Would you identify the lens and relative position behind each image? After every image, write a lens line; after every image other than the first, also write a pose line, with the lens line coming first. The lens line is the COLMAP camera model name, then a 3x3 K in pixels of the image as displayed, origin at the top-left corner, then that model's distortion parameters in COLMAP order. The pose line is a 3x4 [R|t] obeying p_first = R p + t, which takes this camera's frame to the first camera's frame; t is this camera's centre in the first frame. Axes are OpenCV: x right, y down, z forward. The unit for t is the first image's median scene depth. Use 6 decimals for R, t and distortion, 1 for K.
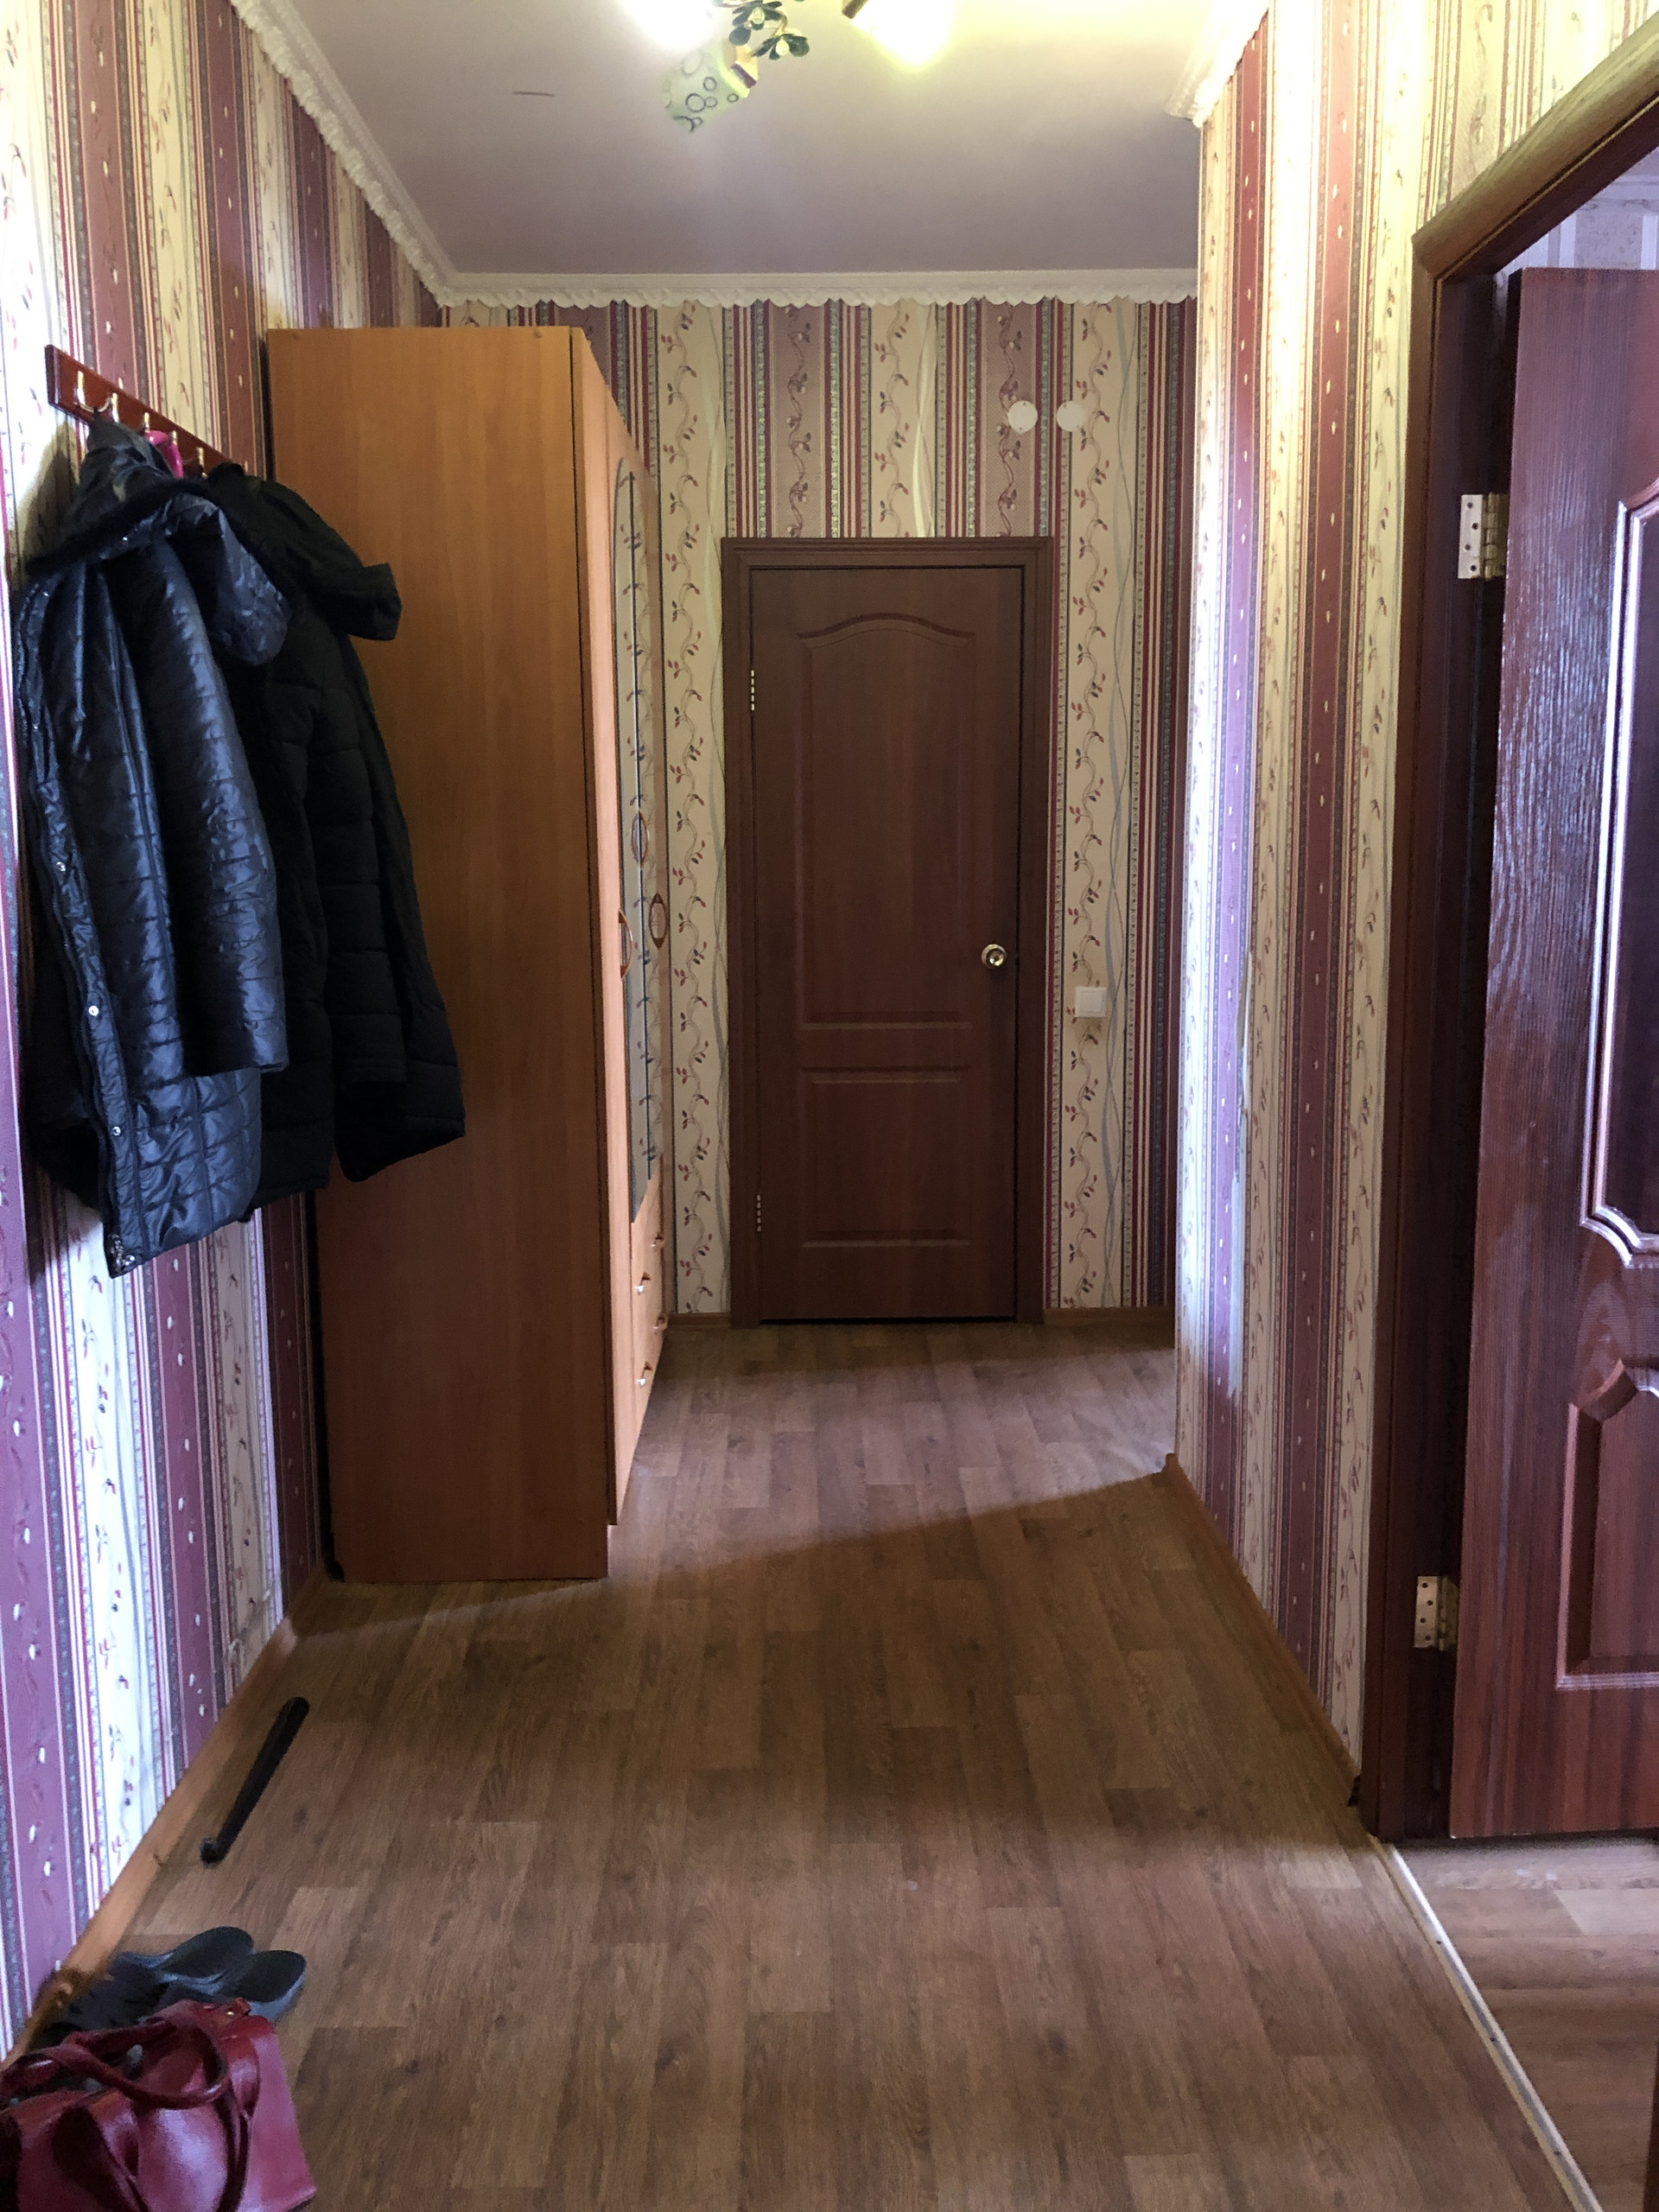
lens RADIAL K [[1798.9, 0, 813.4], [0, 1798.9, 1078.3], [0, 0, 1]] dist [0.006287, 0.024284]
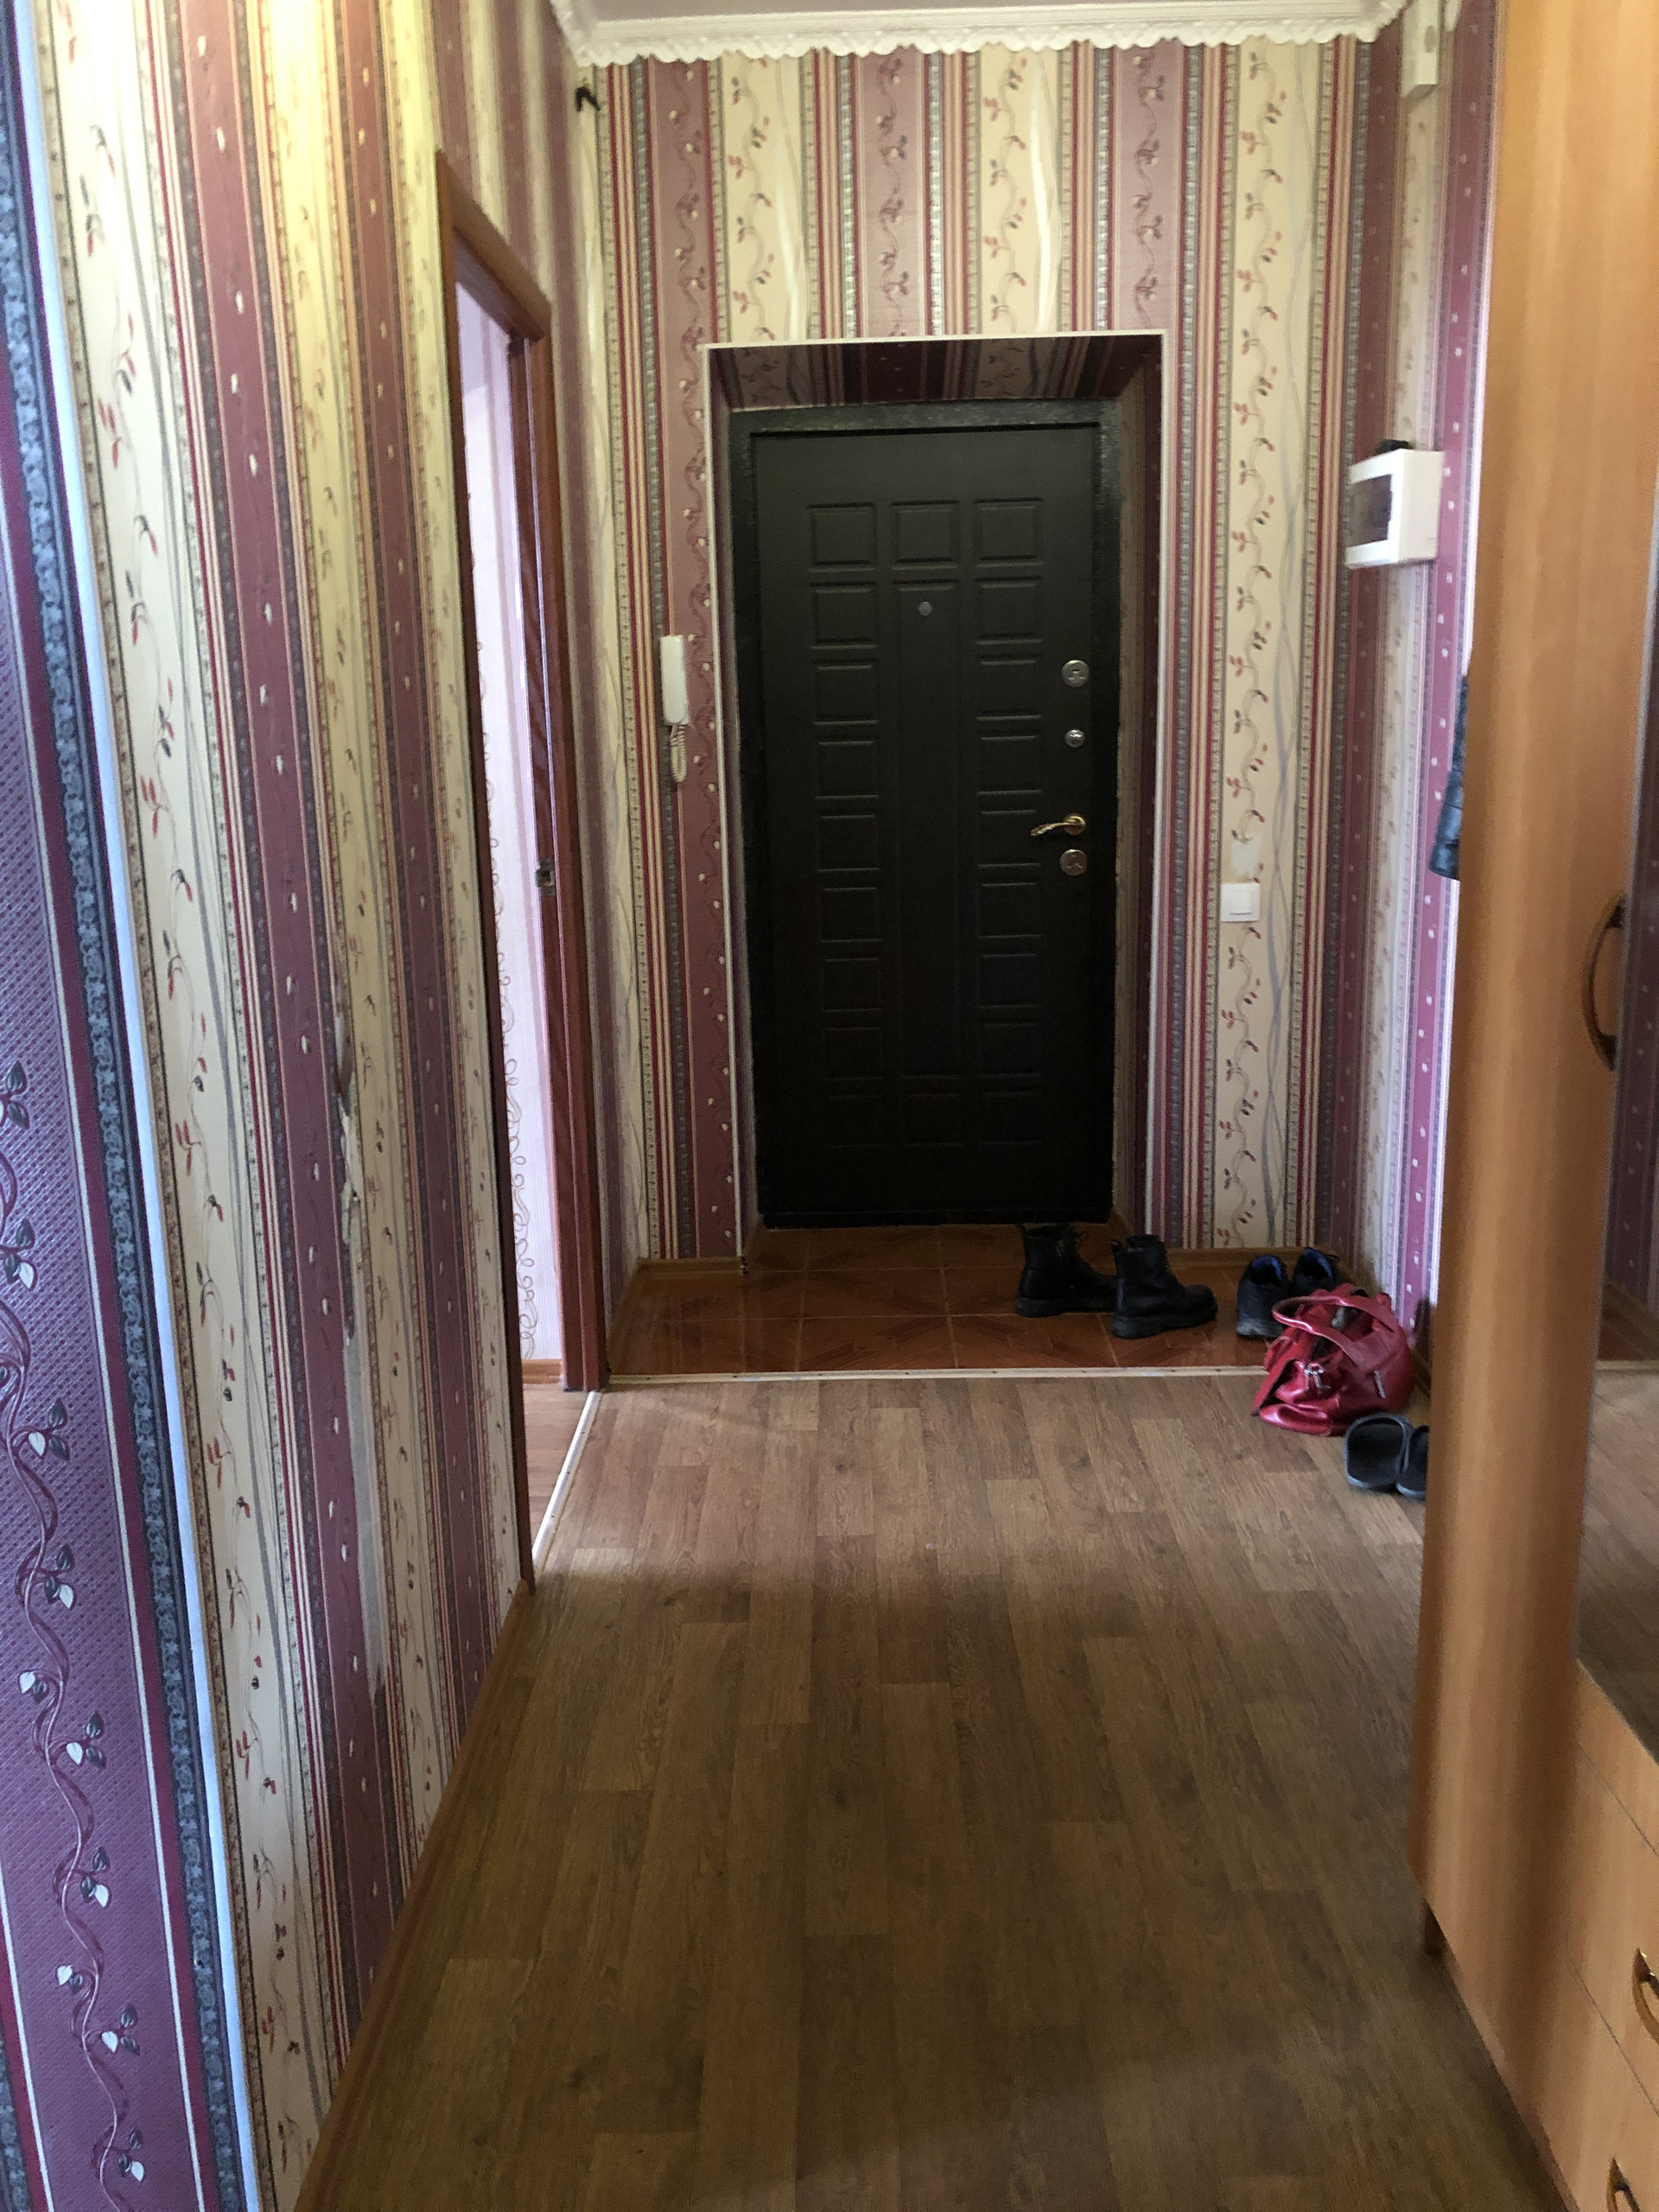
lens RADIAL K [[1798.9, 0, 813.4], [0, 1798.9, 1078.3], [0, 0, 1]] dist [0.006287, 0.024284]
pose [[-0.999202, 0.028737, 0.027747, 0.085952], [0.036585, 0.937232, 0.346782, -0.279684], [-0.016040, 0.347520, -0.937535, 1.935206]]
